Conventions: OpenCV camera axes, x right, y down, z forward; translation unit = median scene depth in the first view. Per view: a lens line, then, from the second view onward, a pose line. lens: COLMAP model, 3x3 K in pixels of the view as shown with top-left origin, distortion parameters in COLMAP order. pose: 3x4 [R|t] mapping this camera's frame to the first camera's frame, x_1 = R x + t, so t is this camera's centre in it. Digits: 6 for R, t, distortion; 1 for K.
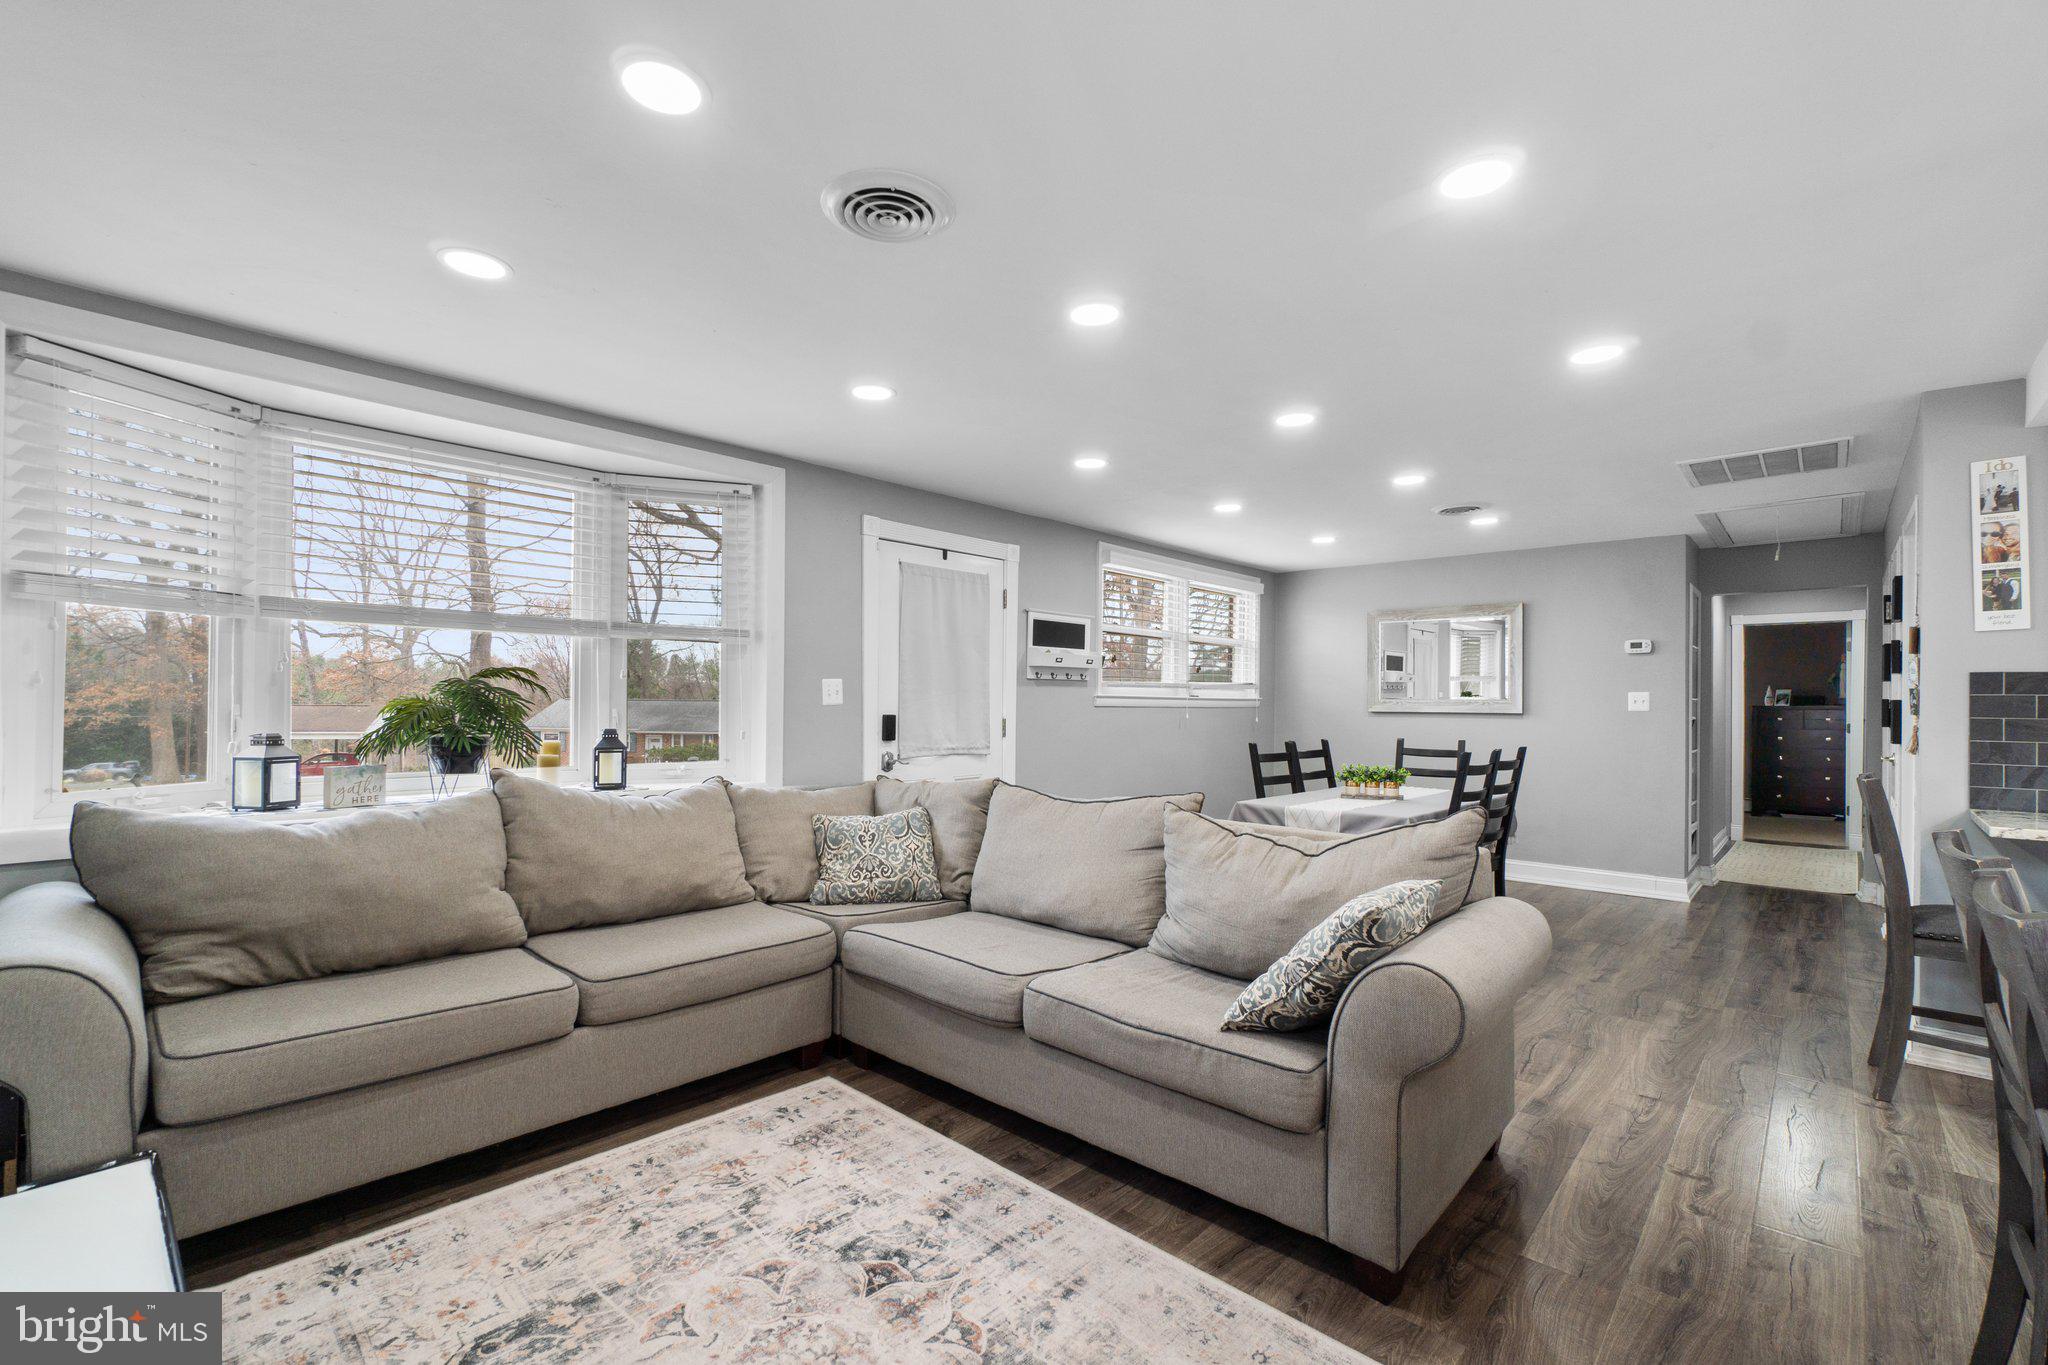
lens RADIAL K [[893.0, 0, 1032.6], [0, 893.0, 699.4], [0, 0, 1]] dist [-0.000792, 0.000182]
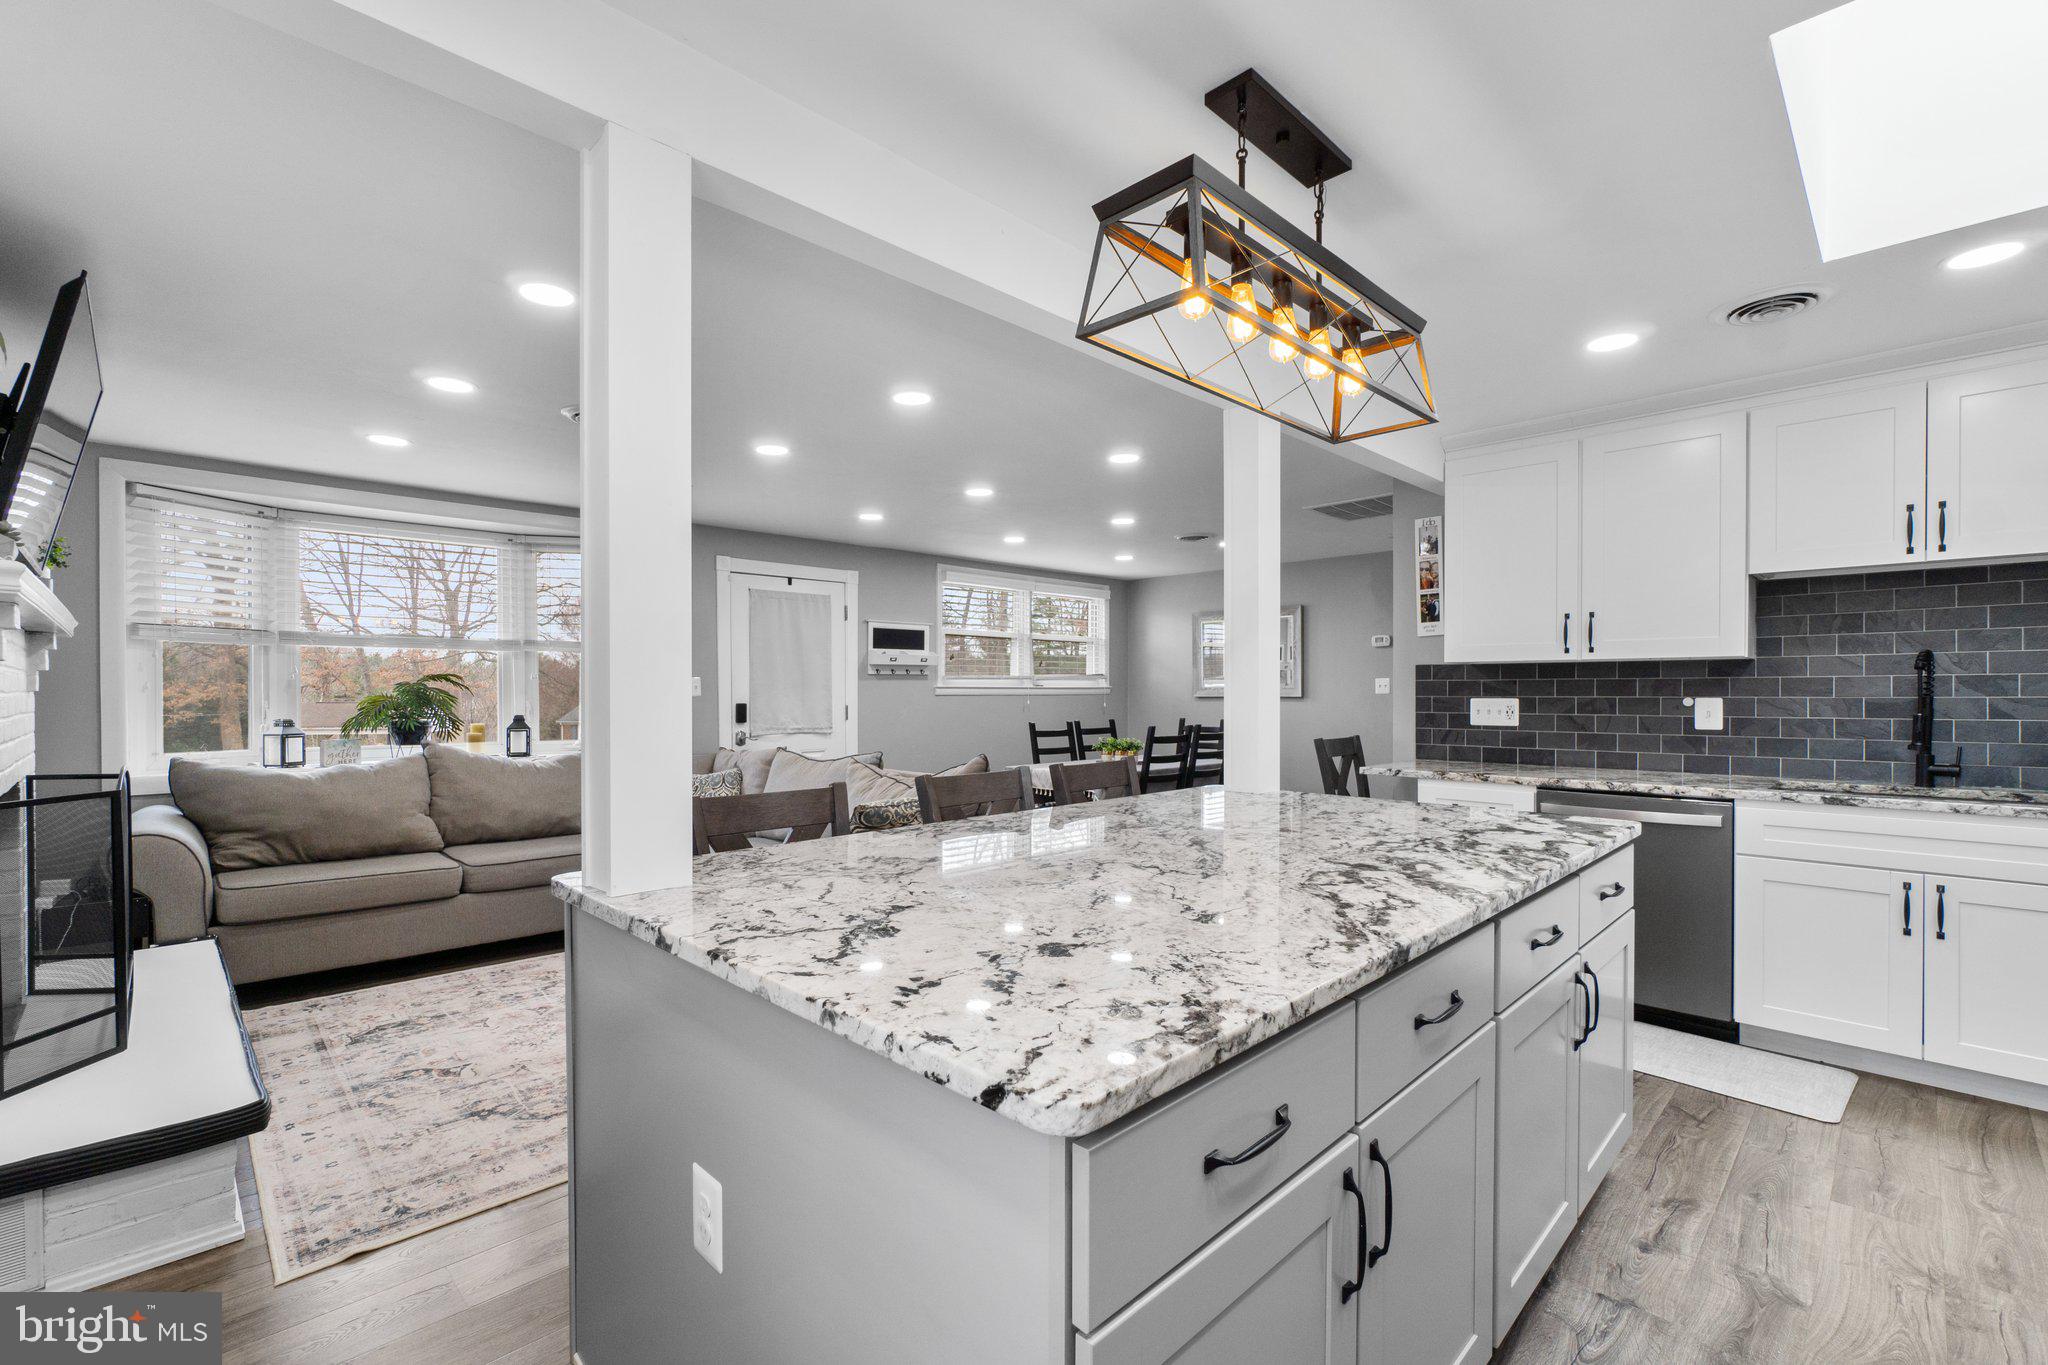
lens RADIAL K [[887.4, 0, 1015.7], [0, 887.4, 696.6], [0, 0, 1]] dist [0.001393, -0.000157]
pose [[0.998708, -0.011516, -0.049487, 0.500088], [0.011957, 0.999891, 0.008639, 0.000581], [0.049382, -0.009220, 0.998737, -0.491439]]
